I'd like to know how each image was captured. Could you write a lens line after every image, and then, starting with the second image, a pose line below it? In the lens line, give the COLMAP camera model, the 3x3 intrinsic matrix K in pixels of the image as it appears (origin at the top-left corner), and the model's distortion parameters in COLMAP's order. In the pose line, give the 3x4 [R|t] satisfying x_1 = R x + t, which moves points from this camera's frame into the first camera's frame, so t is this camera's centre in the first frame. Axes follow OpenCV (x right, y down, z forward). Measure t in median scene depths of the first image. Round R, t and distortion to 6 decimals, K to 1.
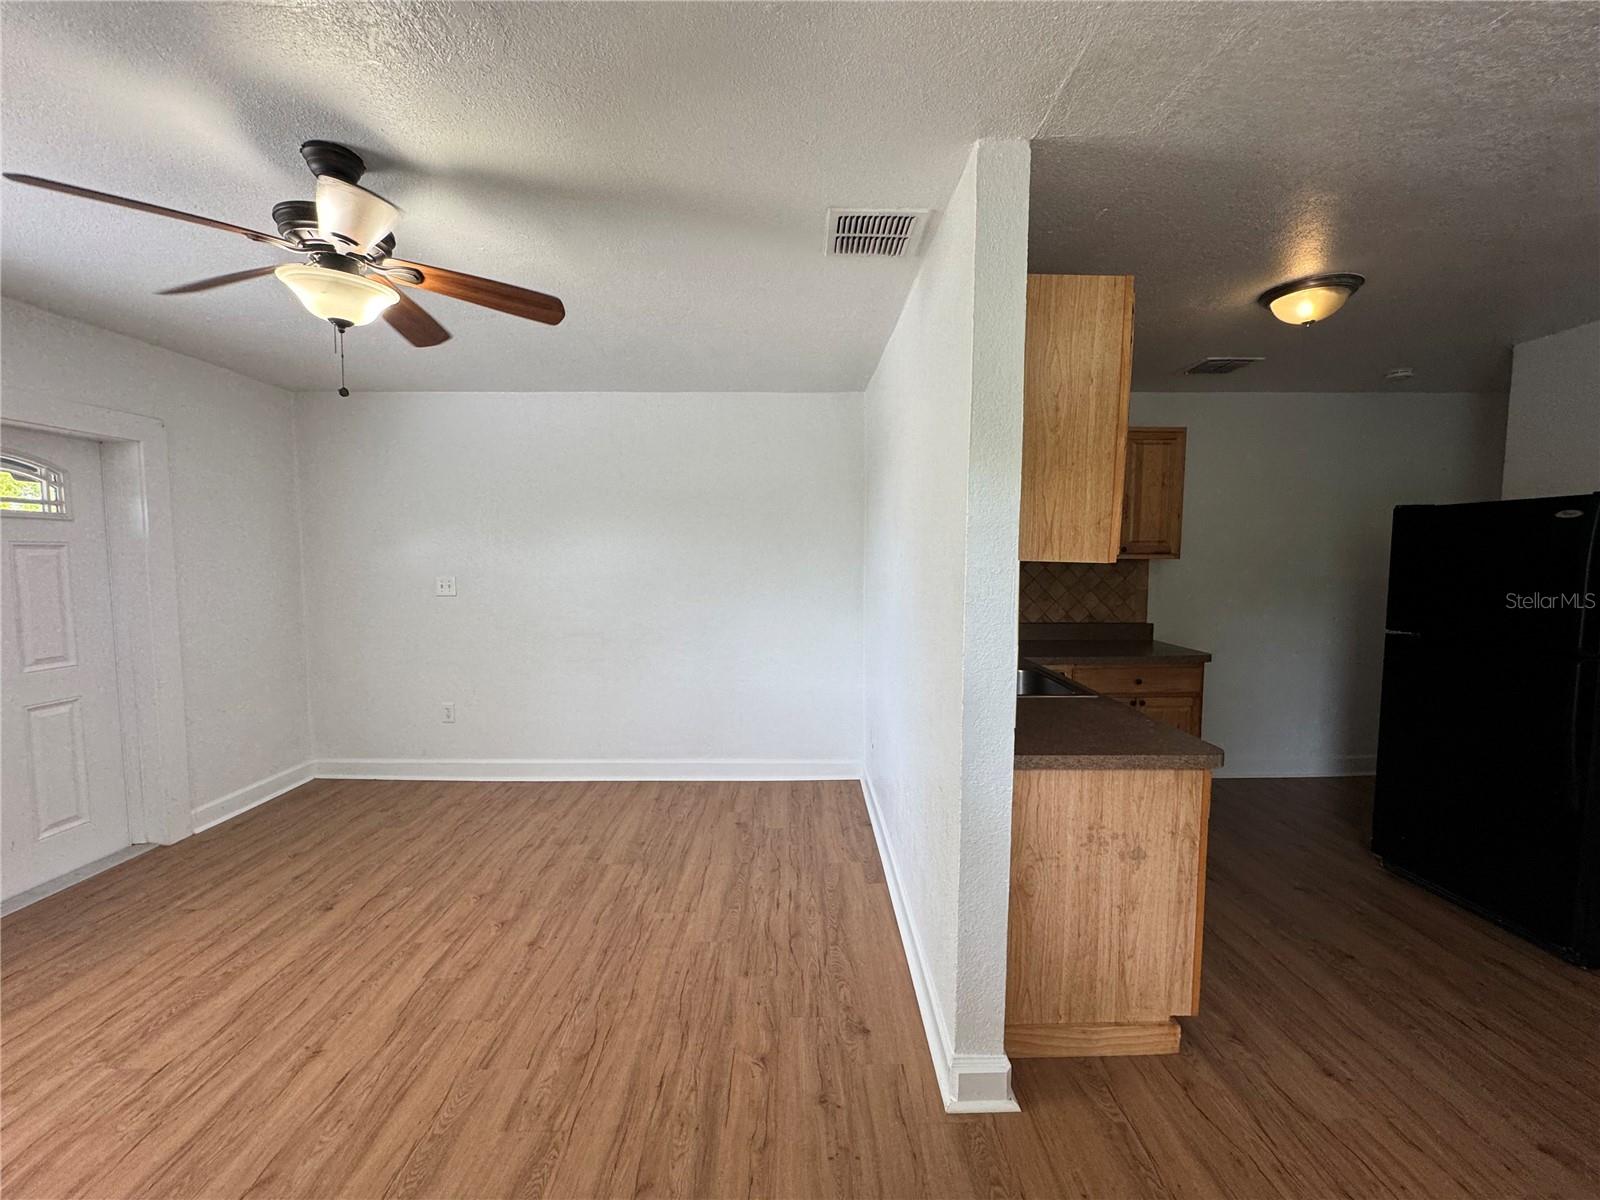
lens RADIAL K [[641.5, 0, 796.9], [0, 641.5, 597.9], [0, 0, 1]] dist [-0.004486, 0.000880]
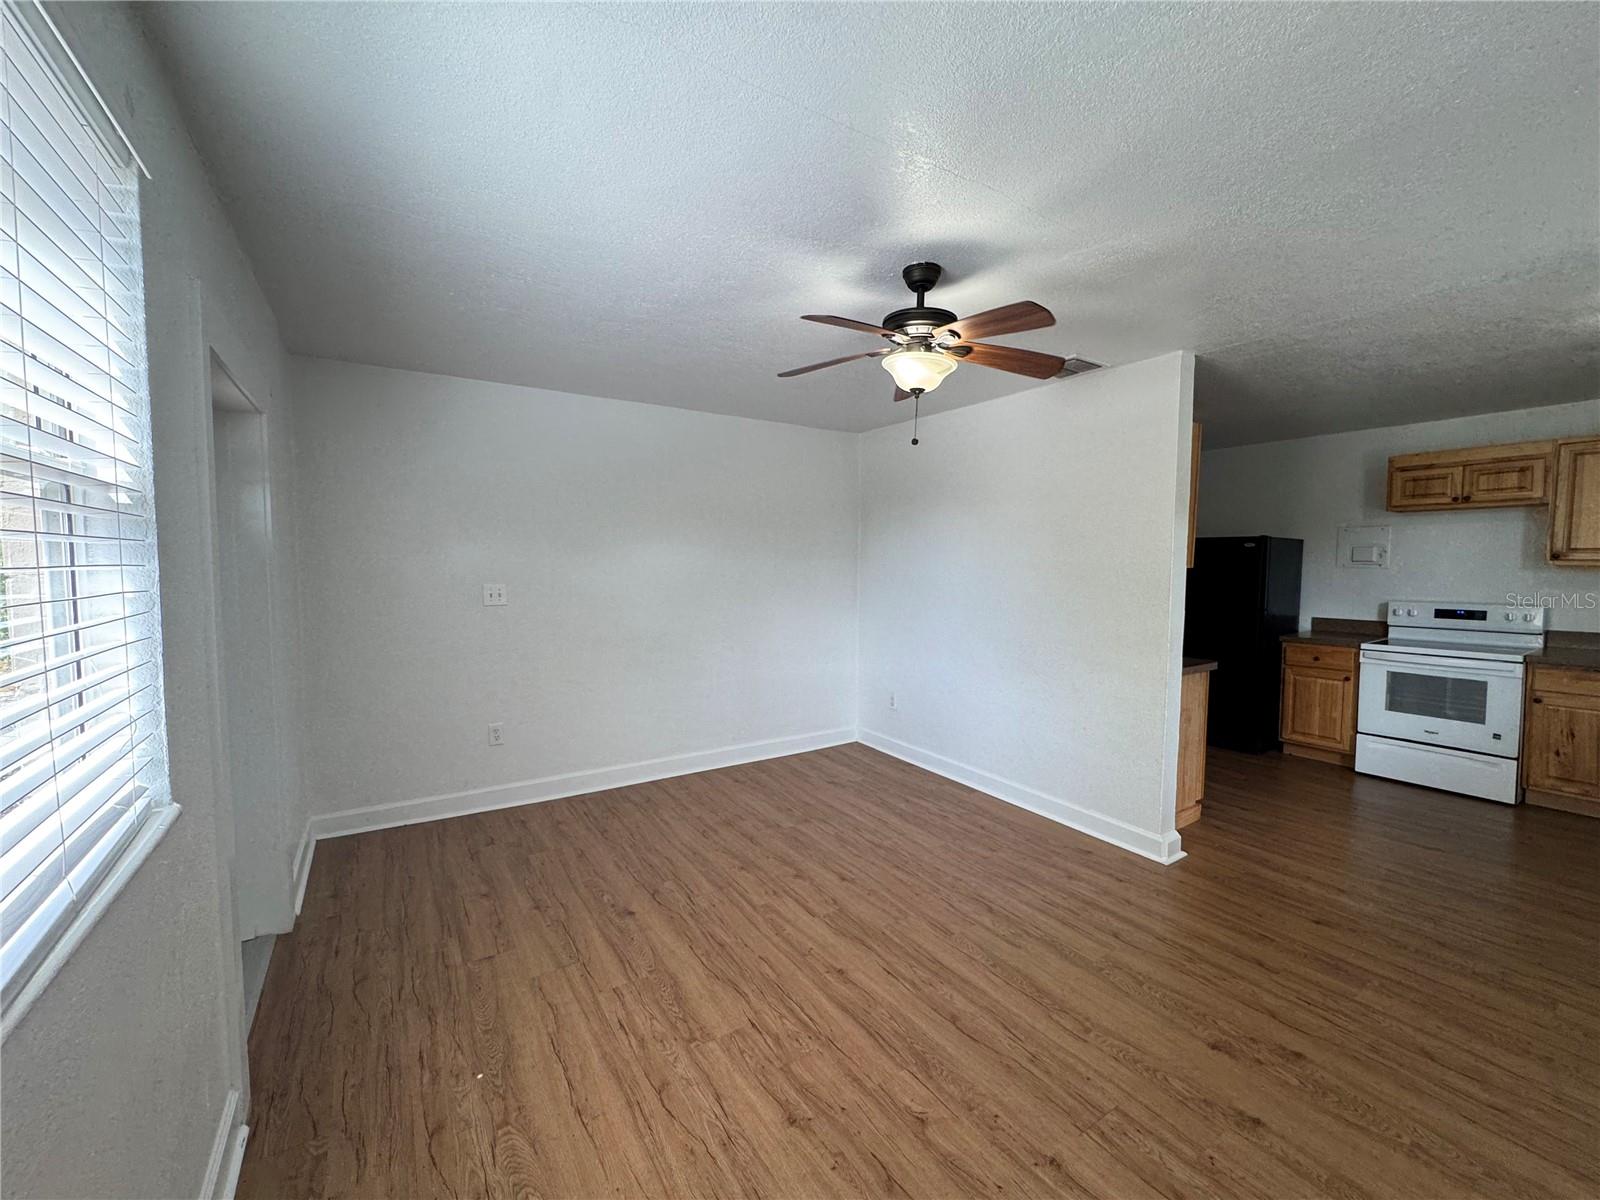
lens RADIAL K [[641.5, 0, 792.1], [0, 641.5, 604.0], [0, 0, 1]] dist [-0.004486, 0.000880]
pose [[0.842637, -0.032441, 0.537503, -1.181752], [0.032337, 0.999431, 0.009626, -0.002714], [-0.537509, 0.009270, 0.843207, 0.008747]]
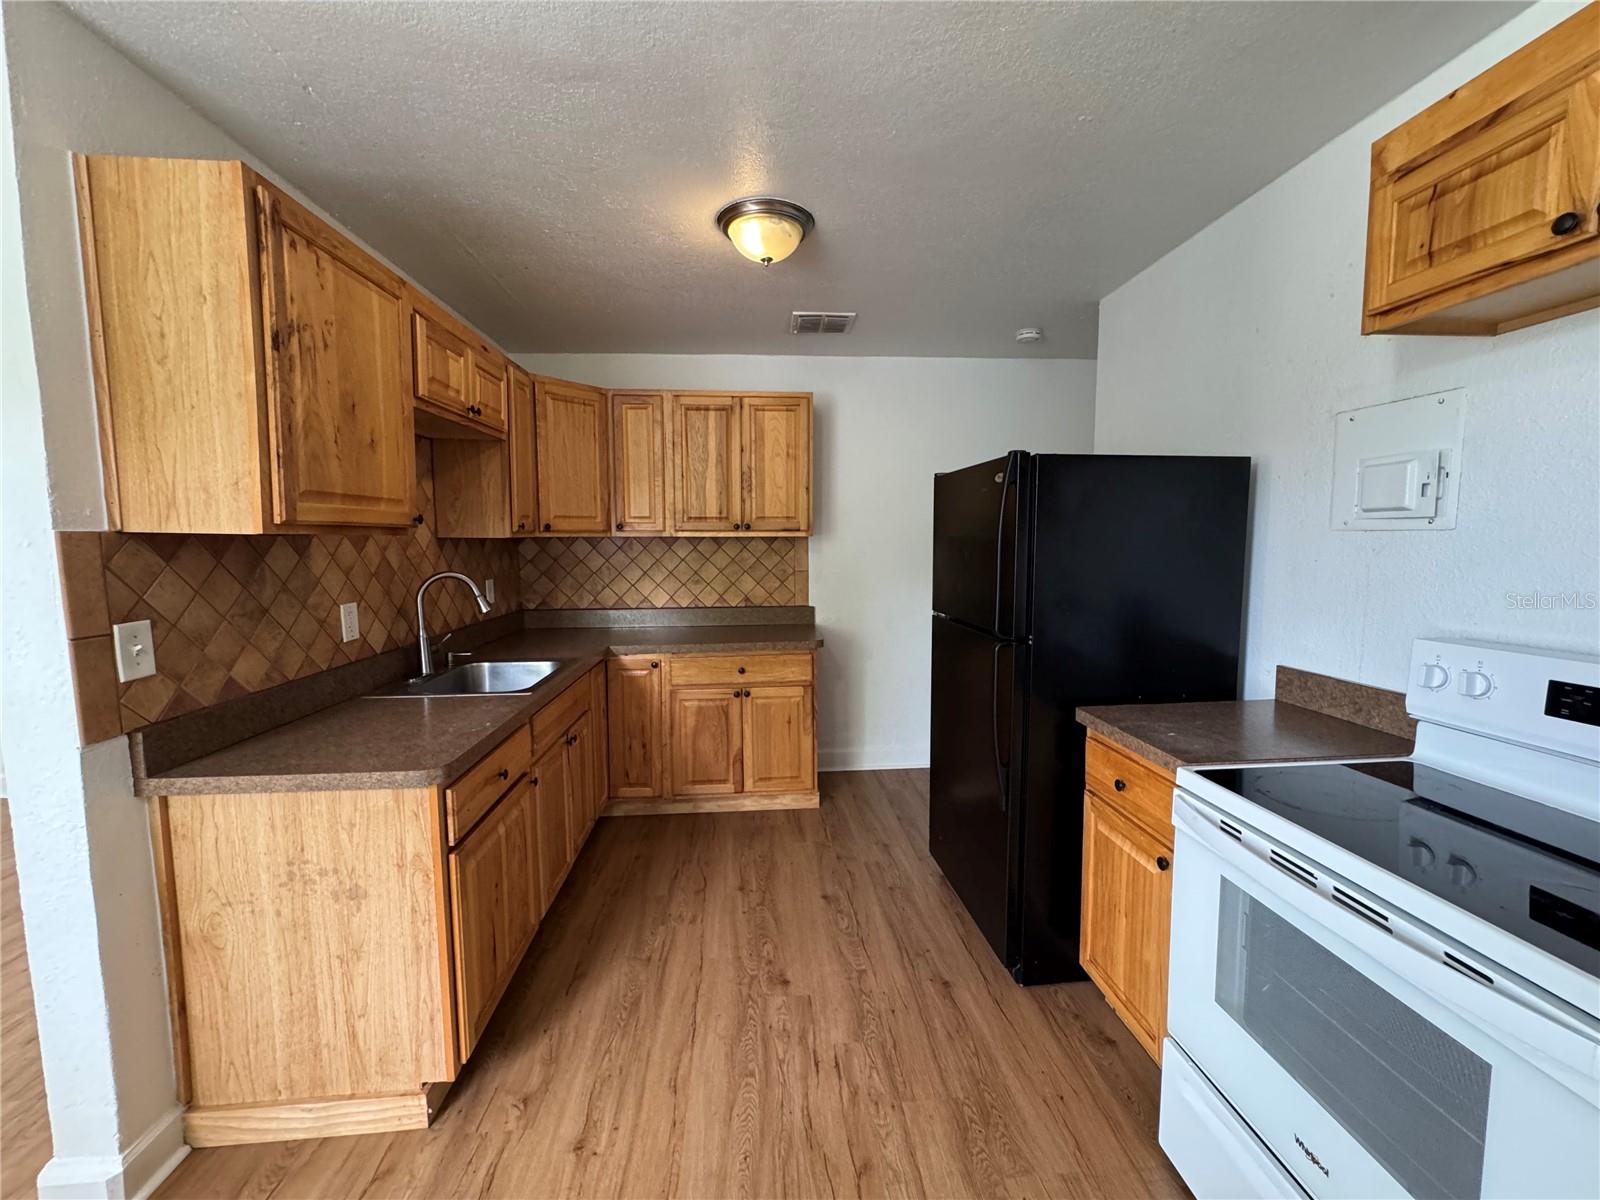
lens RADIAL K [[641.5, 0, 799.7], [0, 641.5, 597.5], [0, 0, 1]] dist [-0.004486, 0.000880]
pose [[0.997727, -0.012786, 0.066161, 0.822429], [0.011347, 0.999692, 0.022078, 0.010433], [-0.066423, -0.021277, 0.997565, 0.125219]]
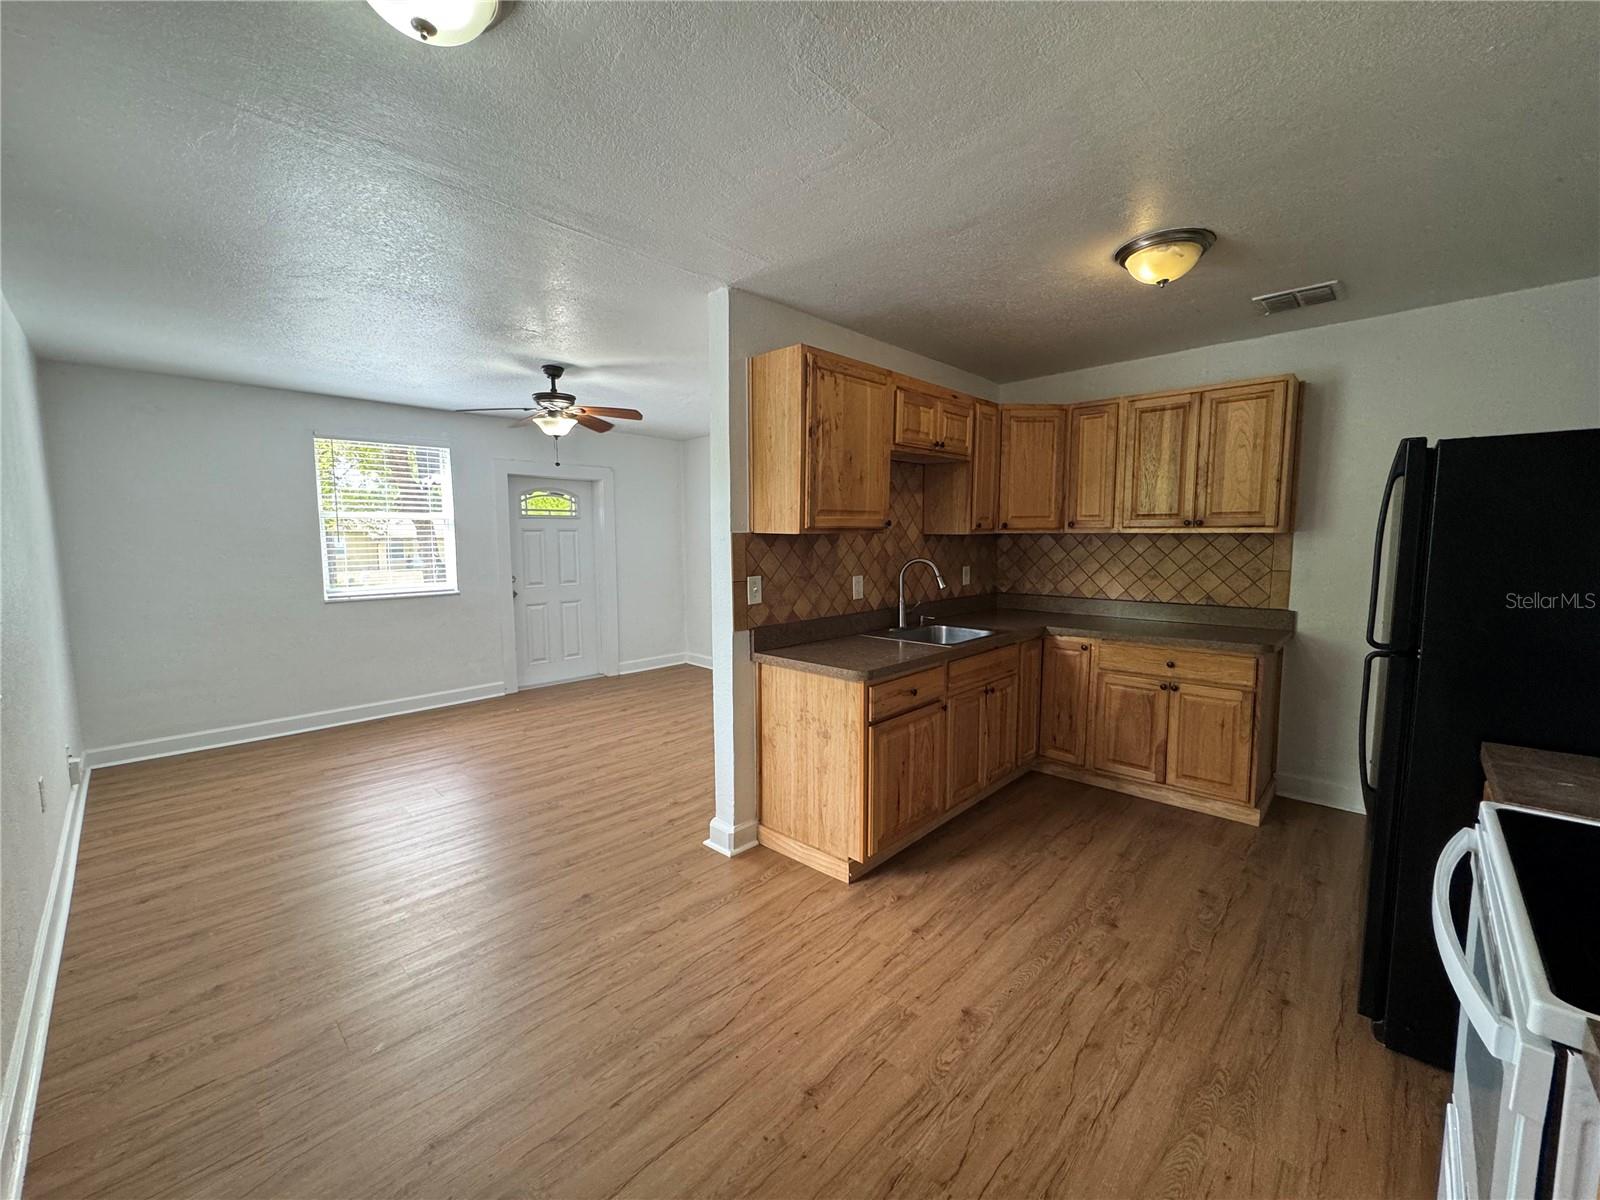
lens RADIAL K [[641.5, 0, 795.6], [0, 641.5, 595.9], [0, 0, 1]] dist [-0.004486, 0.000880]
pose [[0.715292, 0.061425, -0.696121, 1.160214], [-0.042718, 0.998110, 0.044178, 0.019090], [0.697519, -0.001863, 0.716564, -0.070716]]
